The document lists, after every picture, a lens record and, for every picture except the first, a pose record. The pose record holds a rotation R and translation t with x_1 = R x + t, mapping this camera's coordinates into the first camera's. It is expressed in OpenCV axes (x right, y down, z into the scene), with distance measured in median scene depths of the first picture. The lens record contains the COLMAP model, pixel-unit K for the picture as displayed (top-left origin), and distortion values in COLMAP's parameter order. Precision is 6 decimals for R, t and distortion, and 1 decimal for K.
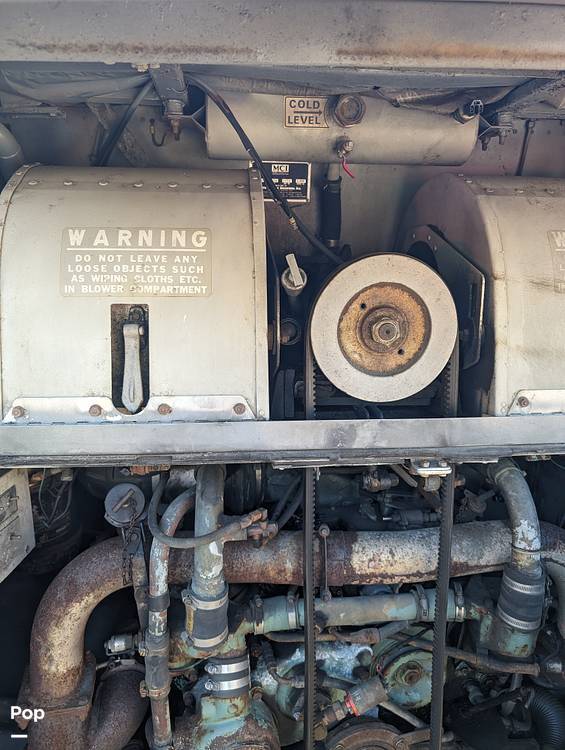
lens RADIAL K [[505.0, 0, 282.5], [0, 505.0, 375.0], [0, 0, 1]] dist [0.004823, -0.004405]
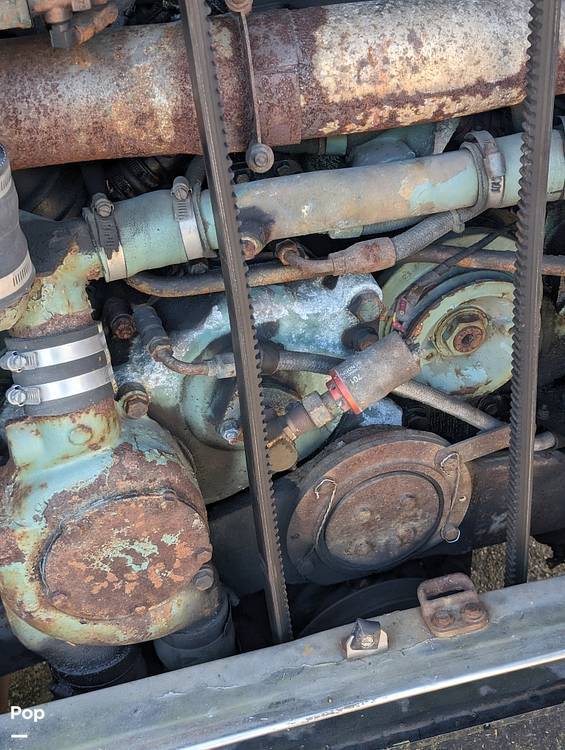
lens RADIAL K [[968.4, 0, 301.5], [0, 968.4, 333.8], [0, 0, 1]] dist [0.161857, -0.546614]
pose [[0.988013, -0.133239, 0.077955, 0.037006], [0.093696, 0.918938, 0.383111, 0.258803], [-0.122681, -0.371214, 0.920407, 0.212079]]
